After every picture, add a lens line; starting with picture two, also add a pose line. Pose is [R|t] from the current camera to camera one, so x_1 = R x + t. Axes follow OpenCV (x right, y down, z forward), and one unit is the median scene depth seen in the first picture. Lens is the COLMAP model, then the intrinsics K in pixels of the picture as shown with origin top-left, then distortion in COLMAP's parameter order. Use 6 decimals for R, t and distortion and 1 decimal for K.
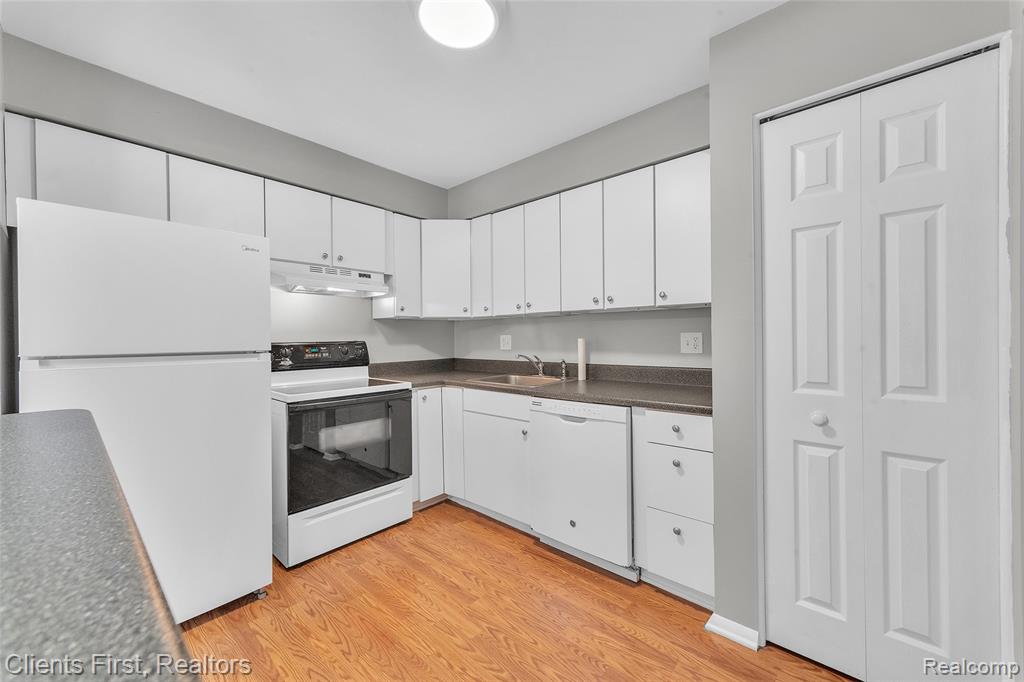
lens RADIAL K [[398.4, 0, 511.9], [0, 398.4, 337.5], [0, 0, 1]] dist [0.009322, 0.000134]
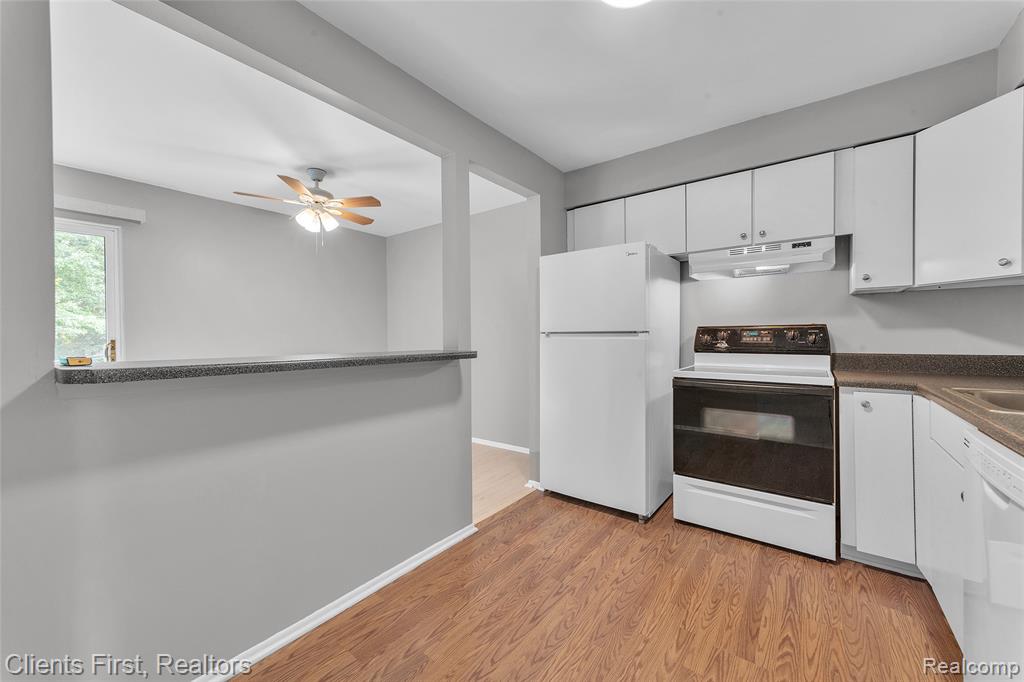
lens RADIAL K [[398.4, 0, 511.9], [0, 398.4, 337.5], [0, 0, 1]] dist [0.009322, 0.000134]
pose [[0.078317, 0.013546, -0.996836, 0.494740], [0.007034, 0.999875, 0.014140, 0.025966], [0.996904, -0.008119, 0.078212, 0.397304]]
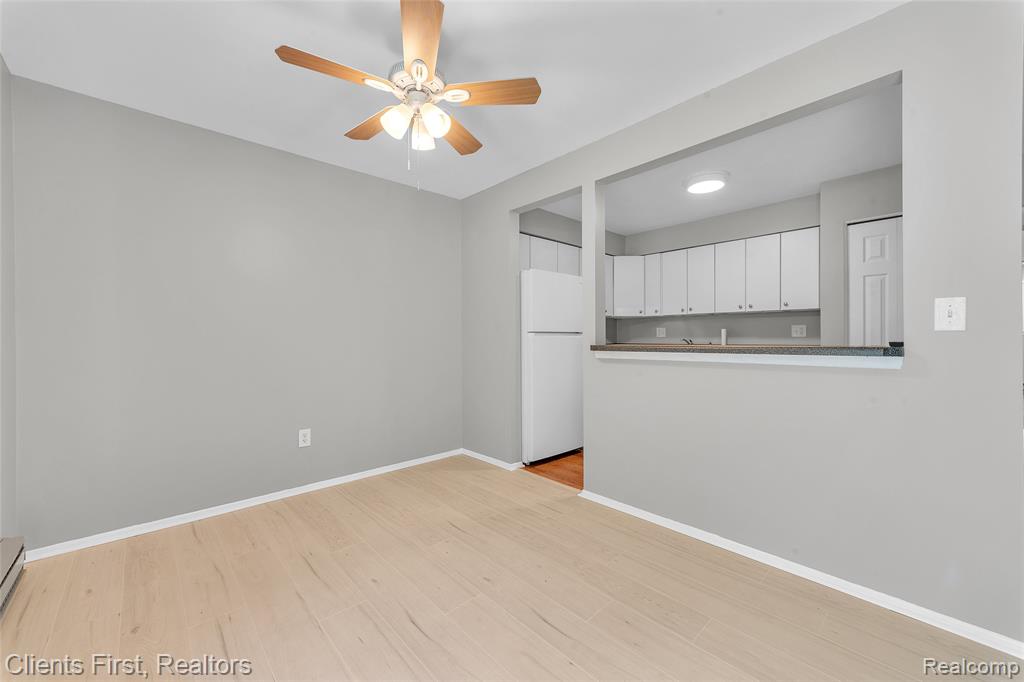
lens RADIAL K [[398.4, 0, 511.9], [0, 398.4, 337.5], [0, 0, 1]] dist [0.009322, 0.000134]
pose [[0.995260, 0.006166, -0.097056, -0.634954], [-0.006070, 0.999981, 0.001278, 0.047344], [0.097062, -0.000683, 0.995278, -0.870608]]
